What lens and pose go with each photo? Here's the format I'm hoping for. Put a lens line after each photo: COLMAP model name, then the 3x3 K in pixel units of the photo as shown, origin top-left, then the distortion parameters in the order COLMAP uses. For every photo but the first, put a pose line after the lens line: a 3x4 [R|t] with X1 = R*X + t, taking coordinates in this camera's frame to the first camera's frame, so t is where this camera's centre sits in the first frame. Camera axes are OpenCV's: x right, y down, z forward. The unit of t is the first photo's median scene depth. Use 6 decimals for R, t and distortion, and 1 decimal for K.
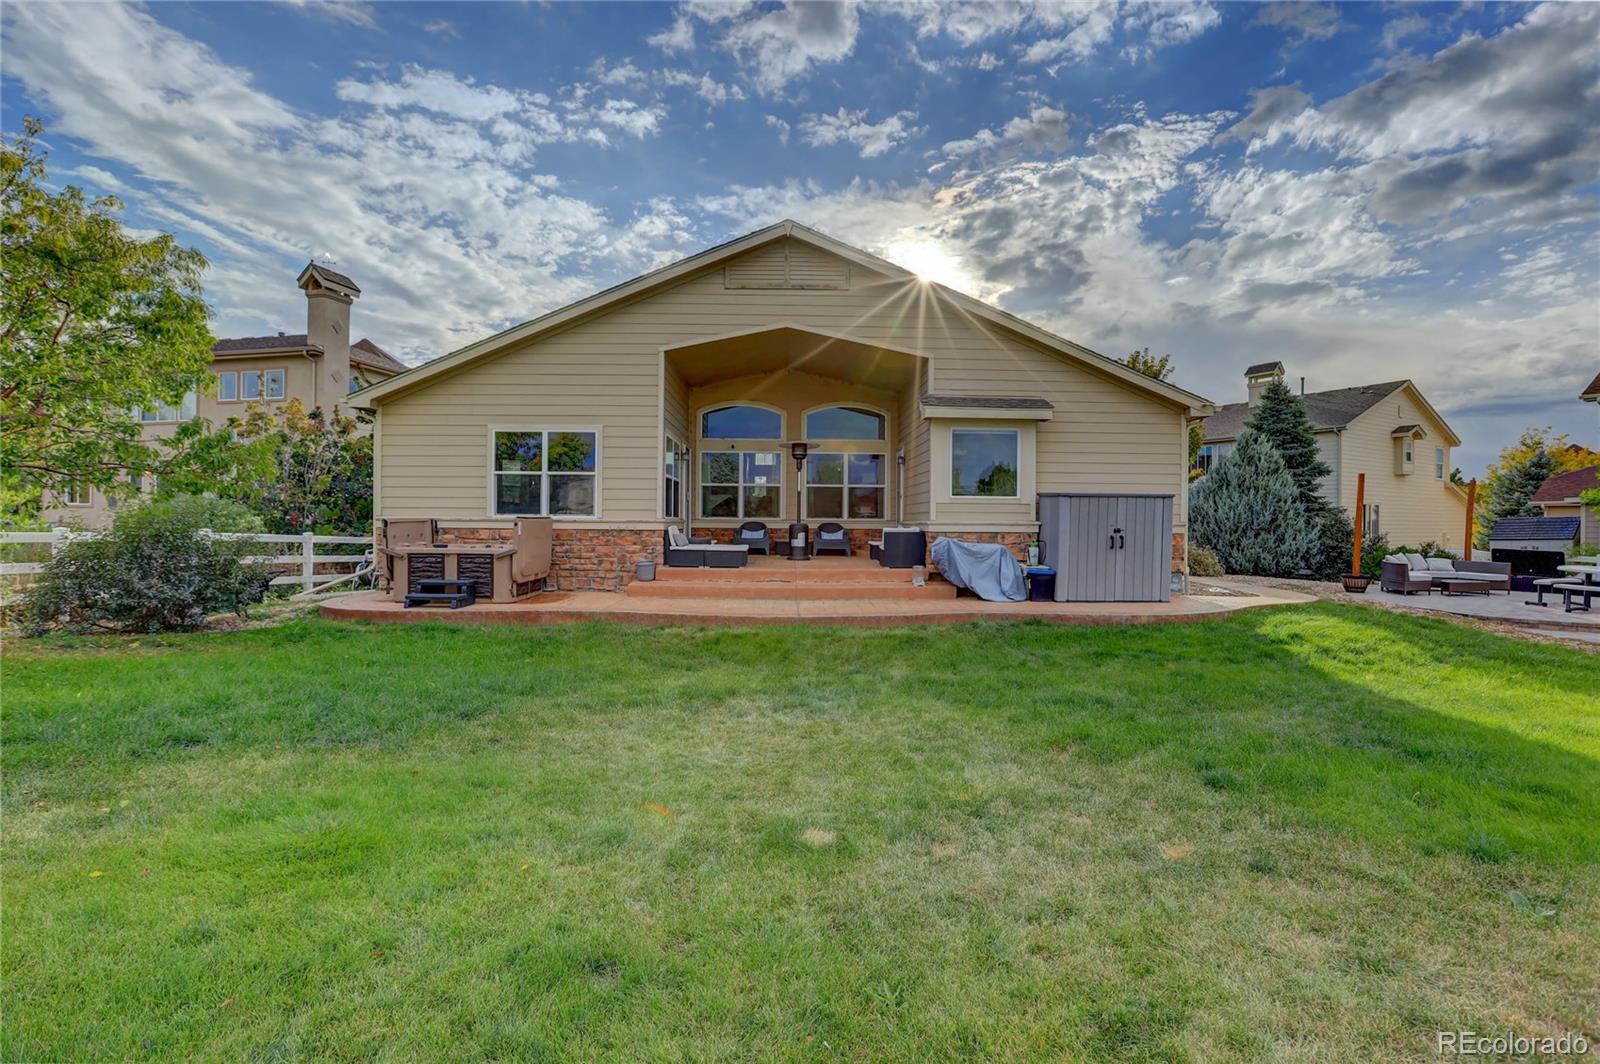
lens RADIAL K [[750.0, 0, 812.3], [0, 750.0, 527.7], [0, 0, 1]] dist [-0.027937, 0.000100]
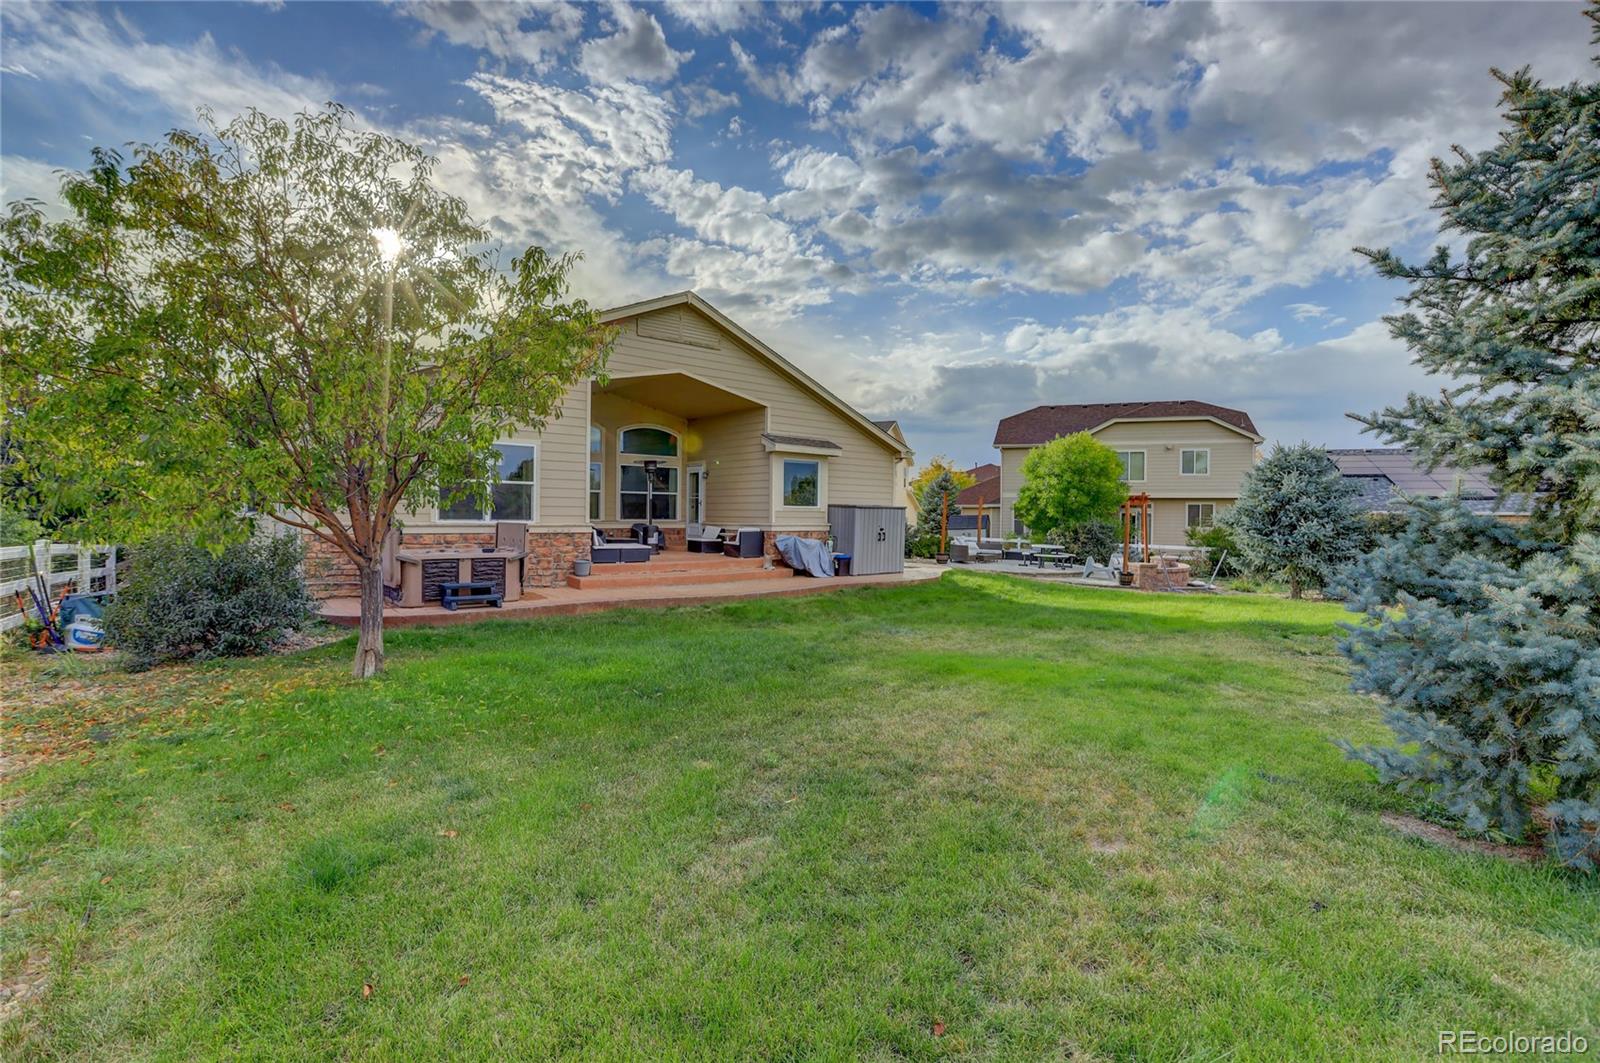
lens RADIAL K [[750.0, 0, 812.3], [0, 750.0, 527.2], [0, 0, 1]] dist [-0.027937, 0.000100]
pose [[0.770019, -0.009695, 0.637947, -0.687621], [0.000217, 0.999888, 0.014933, -0.023330], [-0.638021, -0.011360, 0.769935, -0.136919]]
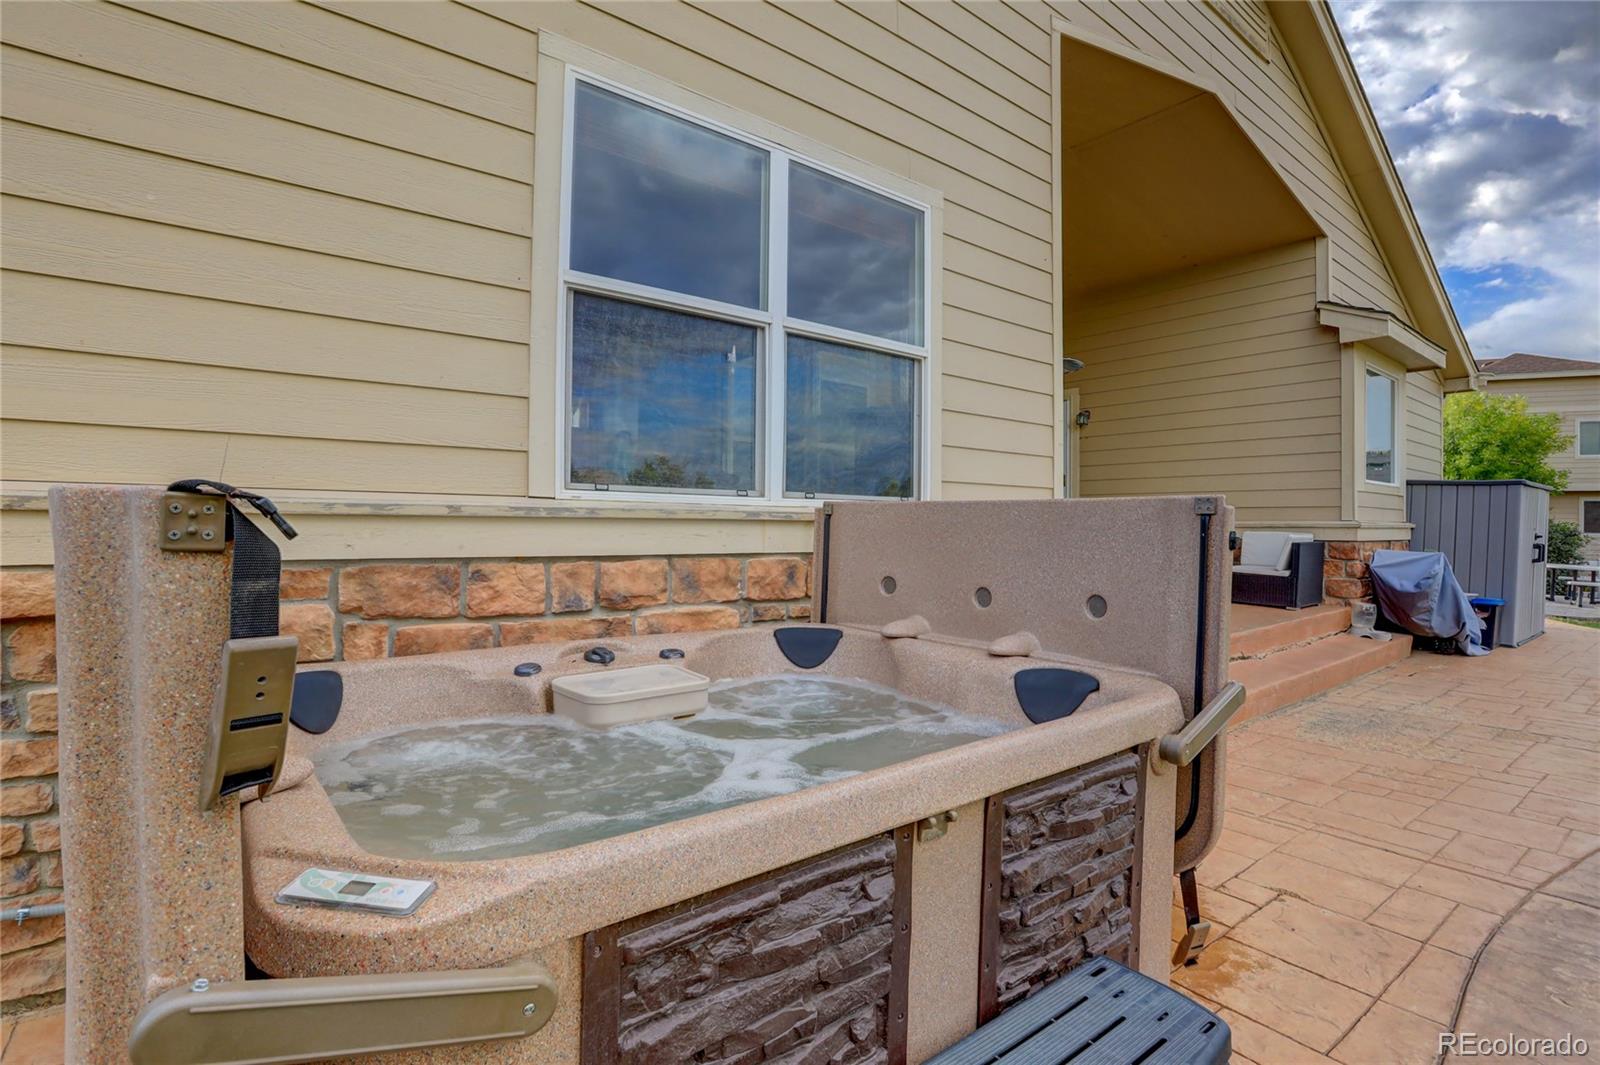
lens RADIAL K [[750.0, 0, 812.3], [0, 750.0, 528.2], [0, 0, 1]] dist [-0.027937, 0.000100]
pose [[0.813100, -0.005262, 0.582101, -0.491067], [-0.000750, 0.999949, 0.010086, -0.009202], [-0.582124, -0.008638, 0.813054, 0.790057]]
